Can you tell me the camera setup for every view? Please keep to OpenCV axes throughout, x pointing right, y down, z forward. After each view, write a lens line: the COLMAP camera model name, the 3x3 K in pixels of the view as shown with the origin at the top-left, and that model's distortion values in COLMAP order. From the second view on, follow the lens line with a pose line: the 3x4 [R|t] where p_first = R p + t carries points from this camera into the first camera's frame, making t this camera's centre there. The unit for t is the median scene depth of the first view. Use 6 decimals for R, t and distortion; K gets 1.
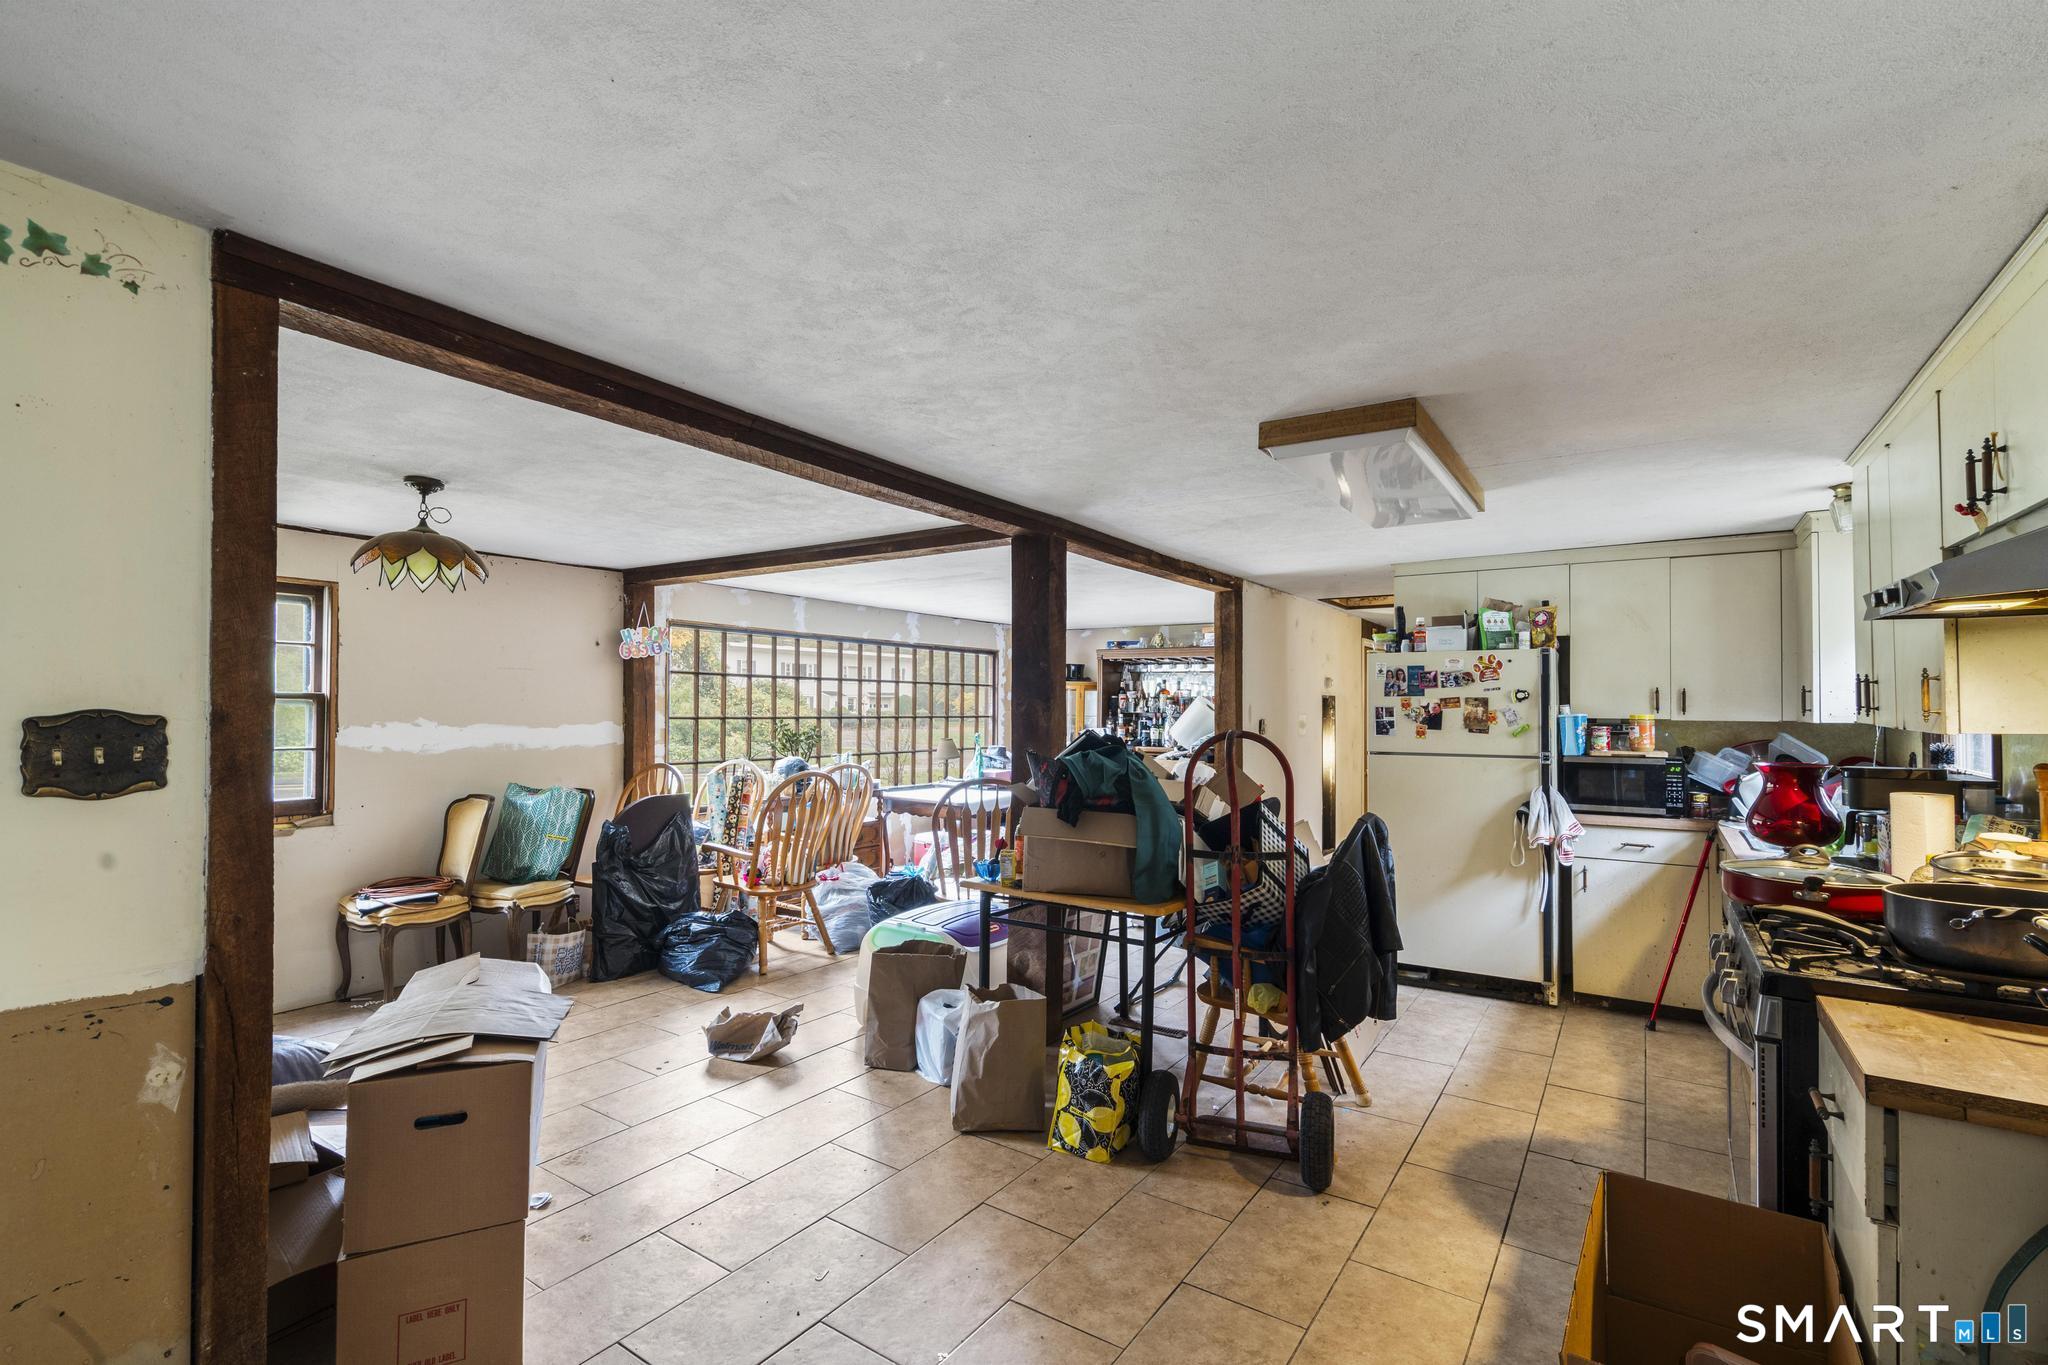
lens RADIAL K [[914.3, 0, 1025.1], [0, 914.3, 683.3], [0, 0, 1]] dist [-0.011461, 0.001740]
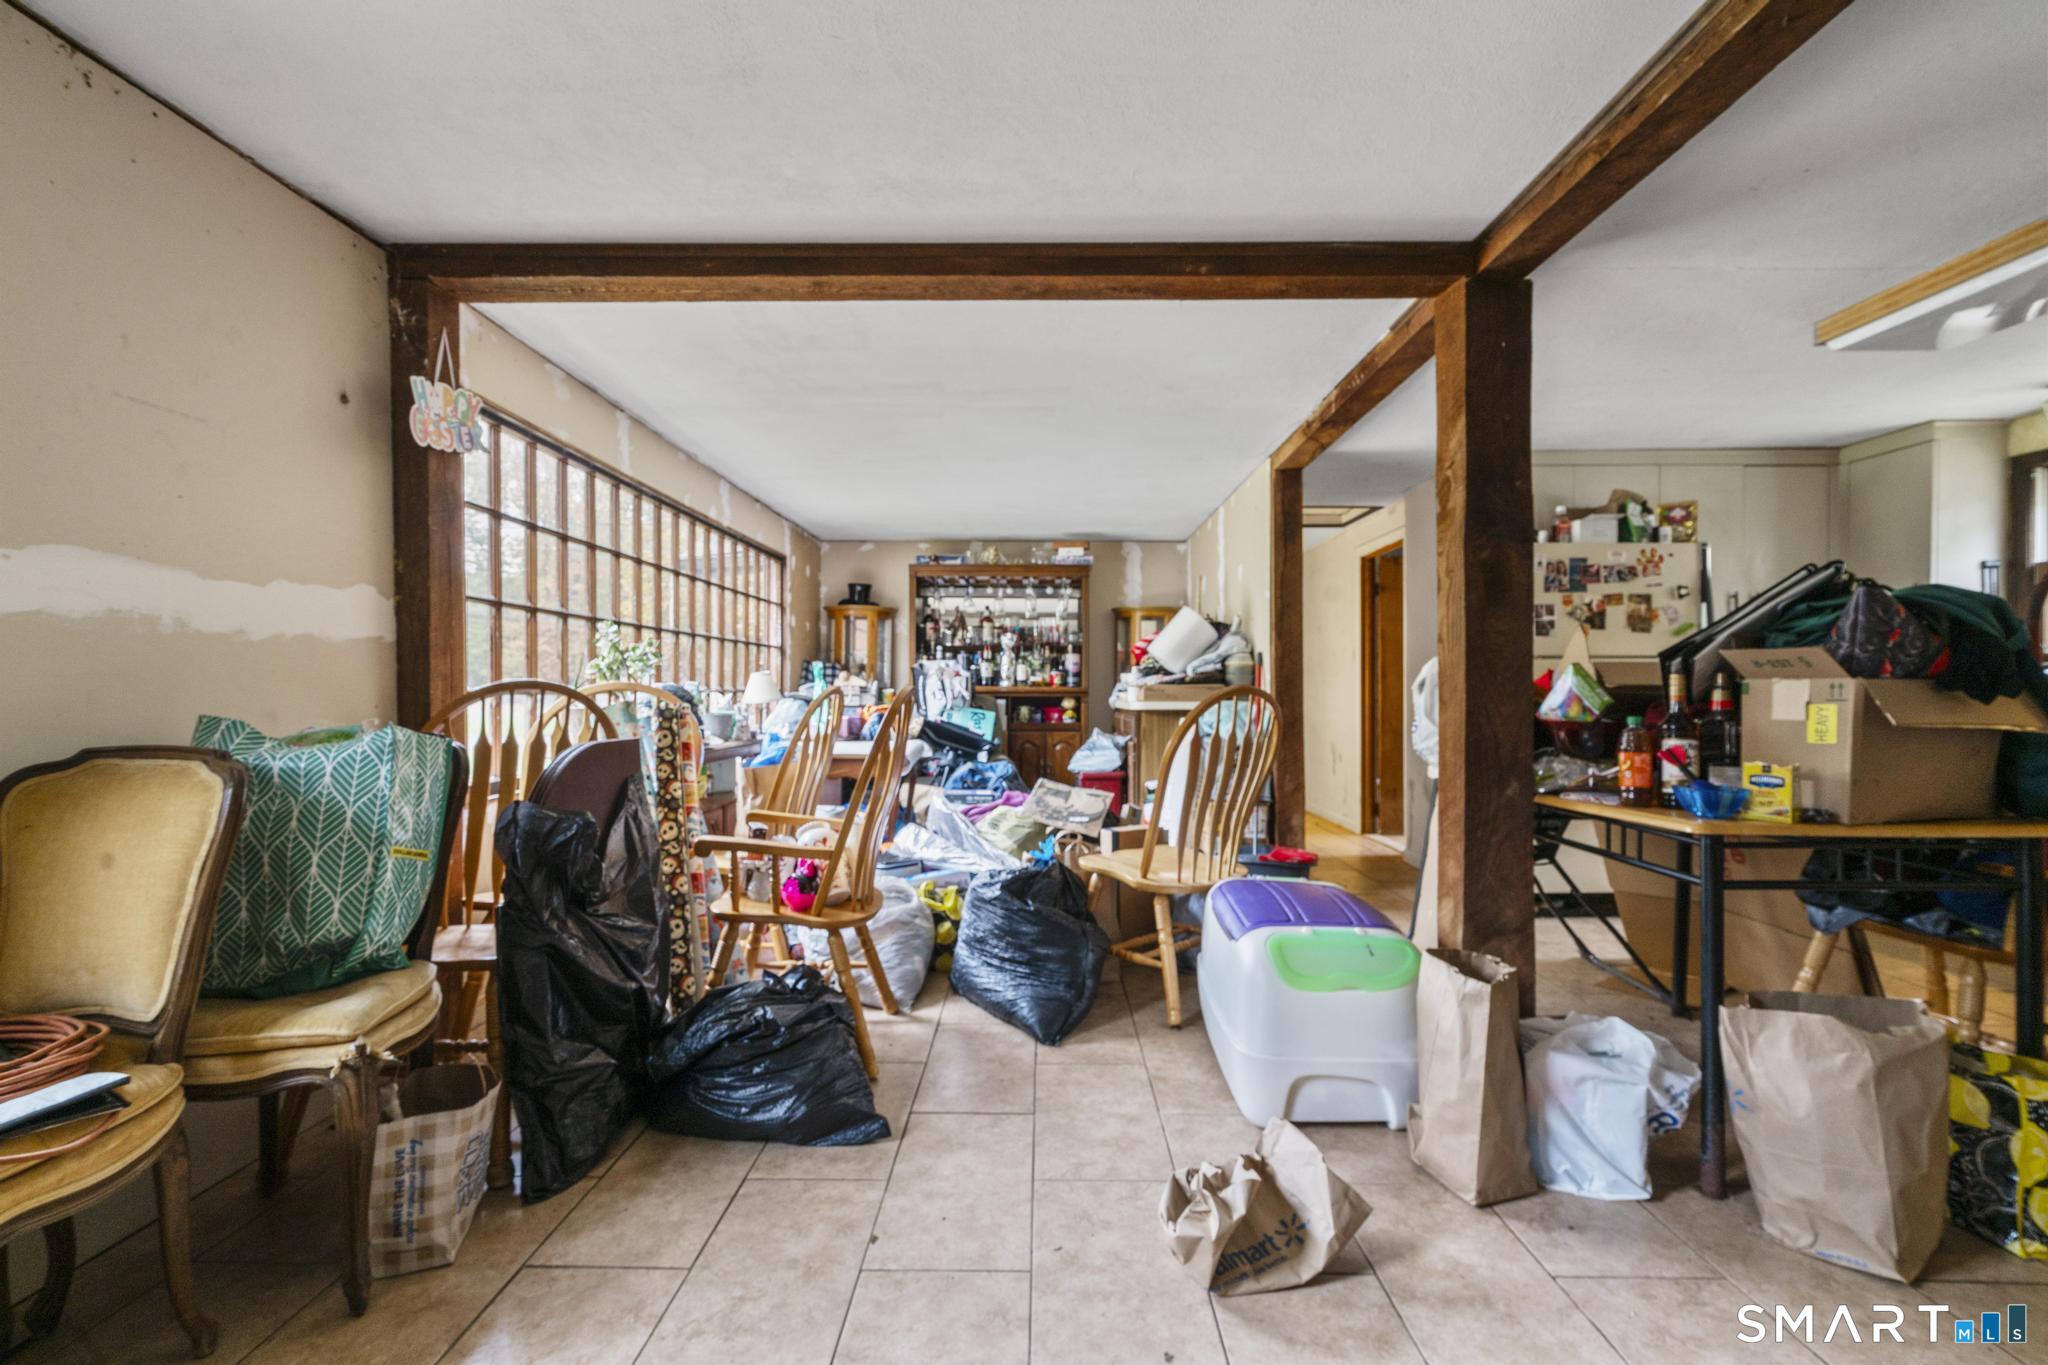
lens RADIAL K [[914.3, 0, 1027.8], [0, 914.3, 688.3], [0, 0, 1]] dist [-0.011461, 0.001740]
pose [[0.836588, -0.007140, 0.547786, -0.514295], [-0.010293, 0.999534, 0.028748, 0.089080], [-0.547736, -0.029688, 0.836124, 0.556098]]
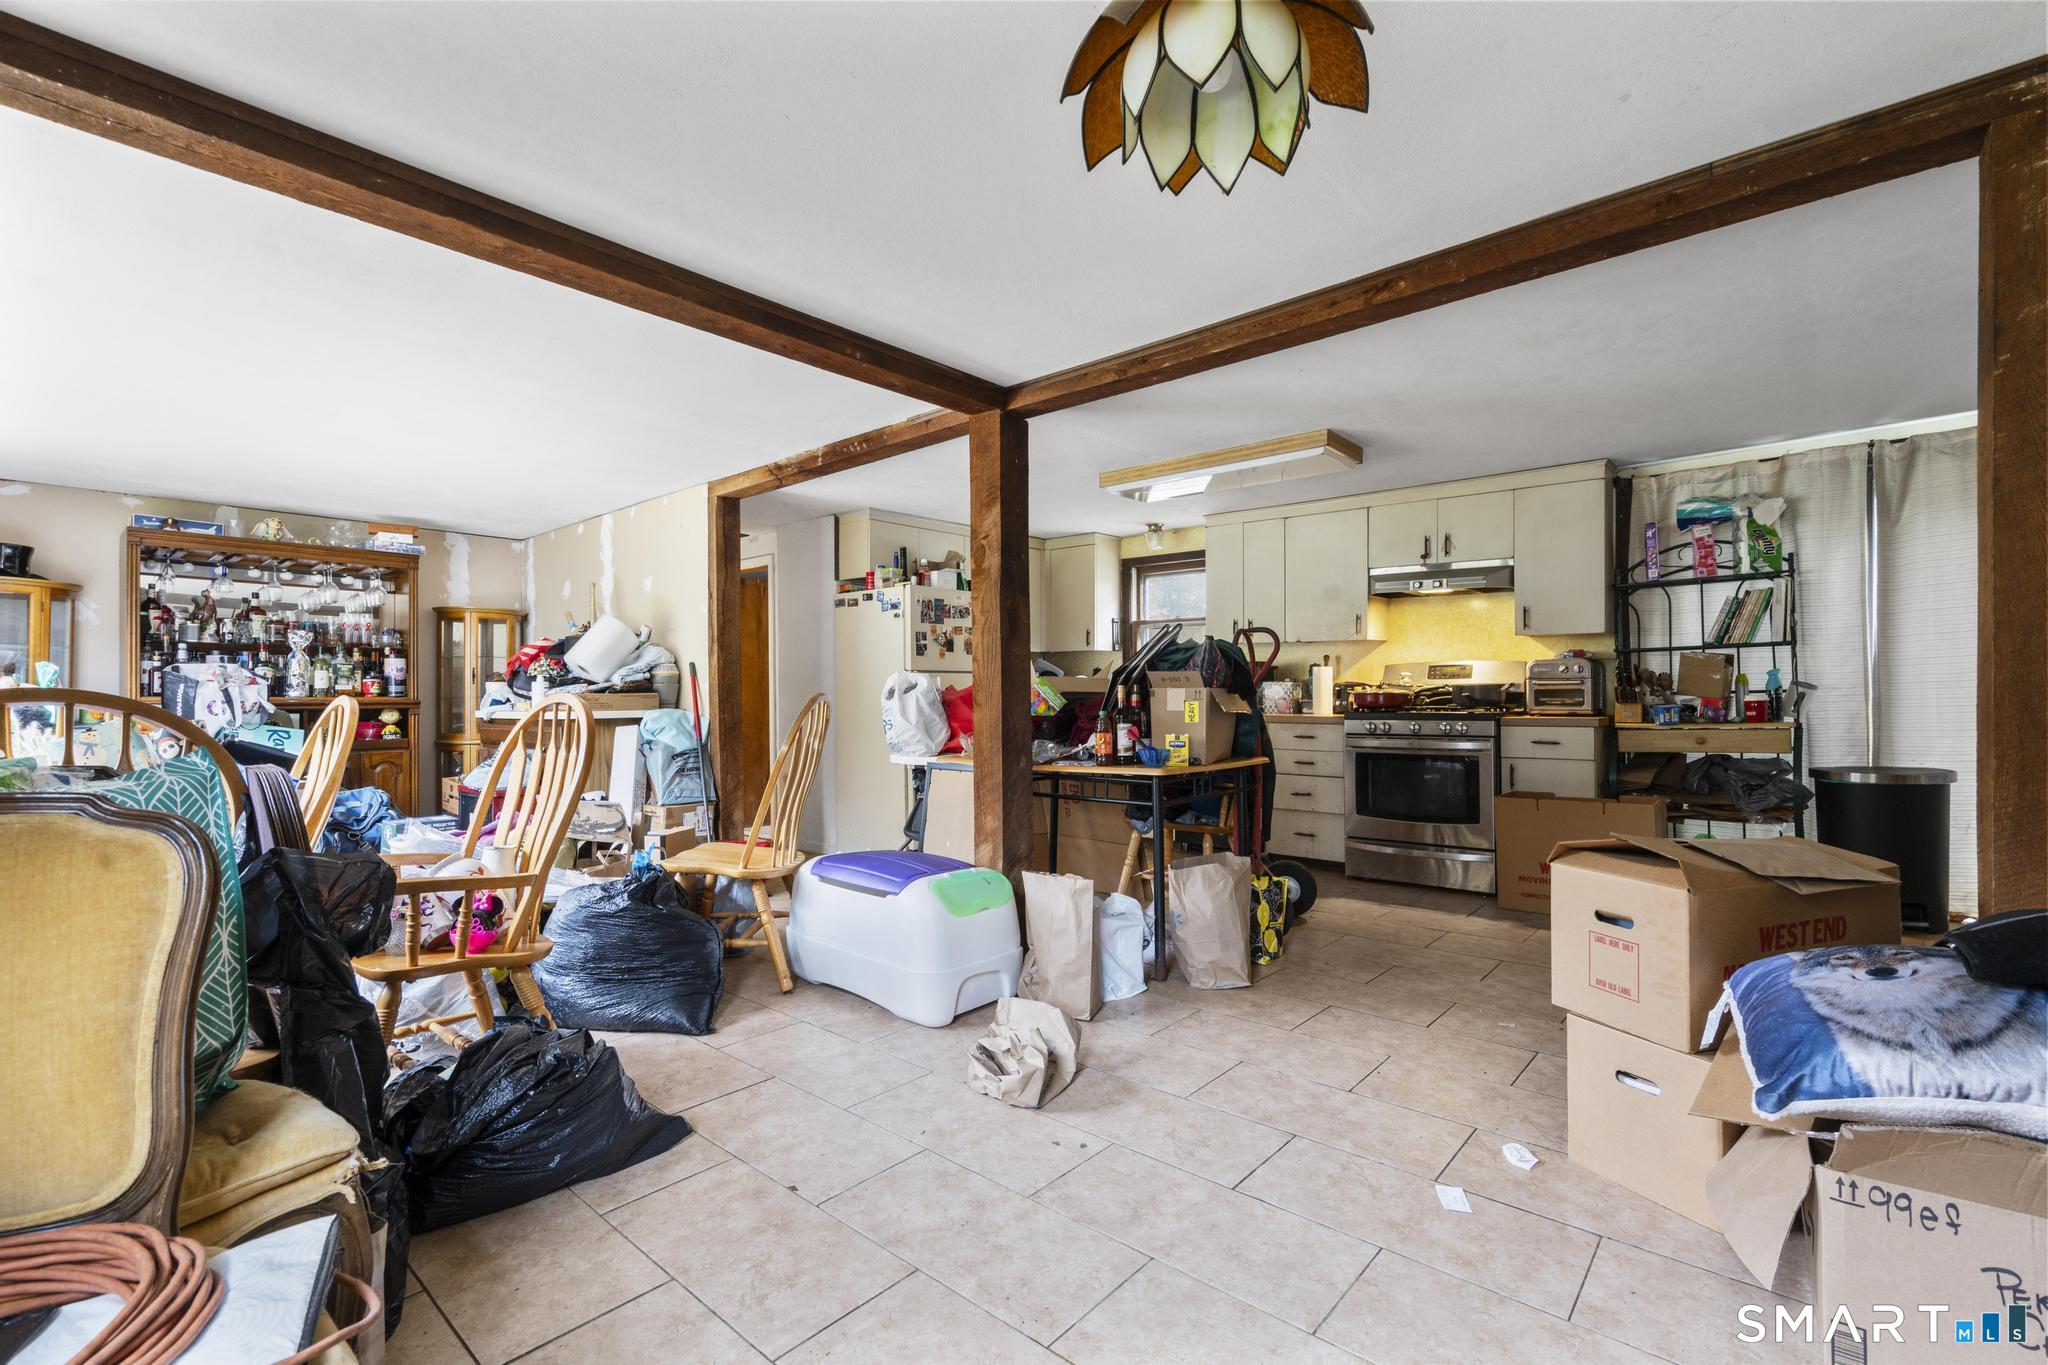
lens RADIAL K [[914.3, 0, 1016.5], [0, 914.3, 688.1], [0, 0, 1]] dist [-0.011461, 0.001740]
pose [[0.126827, -0.001359, 0.991924, -0.773113], [-0.021459, 0.999761, 0.004114, 0.093107], [-0.991693, -0.021807, 0.126767, 0.752603]]
